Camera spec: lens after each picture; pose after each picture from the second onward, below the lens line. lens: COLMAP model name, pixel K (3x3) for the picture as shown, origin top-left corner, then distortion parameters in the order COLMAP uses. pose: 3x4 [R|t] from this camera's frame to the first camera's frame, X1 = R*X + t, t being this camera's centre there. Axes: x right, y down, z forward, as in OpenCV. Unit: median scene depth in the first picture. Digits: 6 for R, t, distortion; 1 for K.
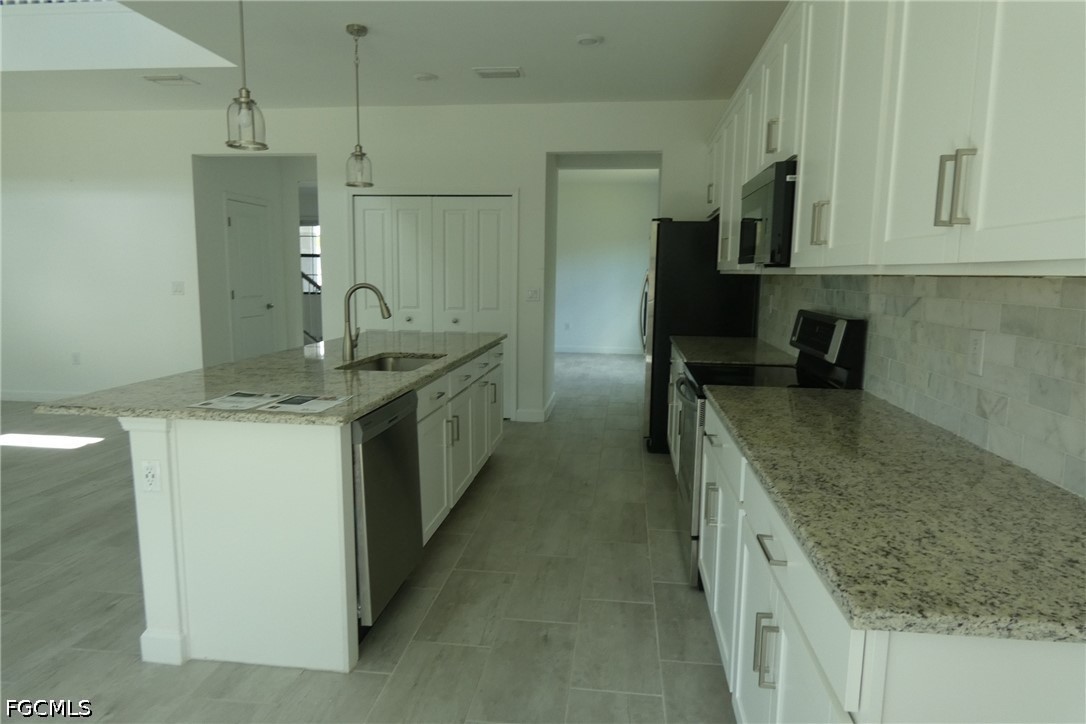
lens RADIAL K [[645.1, 0, 540.5], [0, 645.1, 359.3], [0, 0, 1]] dist [-0.016211, -0.003208]
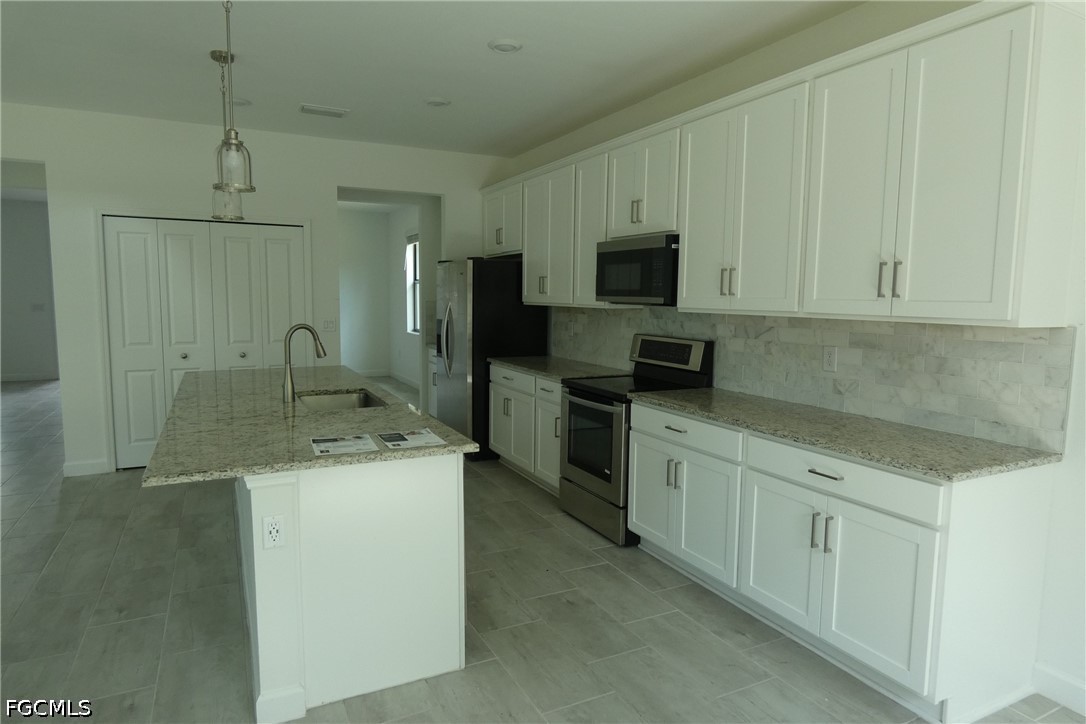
lens RADIAL K [[663.6, 0, 517.6], [0, 663.6, 360.5], [0, 0, 1]] dist [-0.003285, -0.001254]
pose [[0.841208, -0.059789, 0.537396, -0.725166], [0.073247, 0.997307, -0.003700, -0.043611], [-0.535727, 0.042475, 0.843322, -0.066430]]
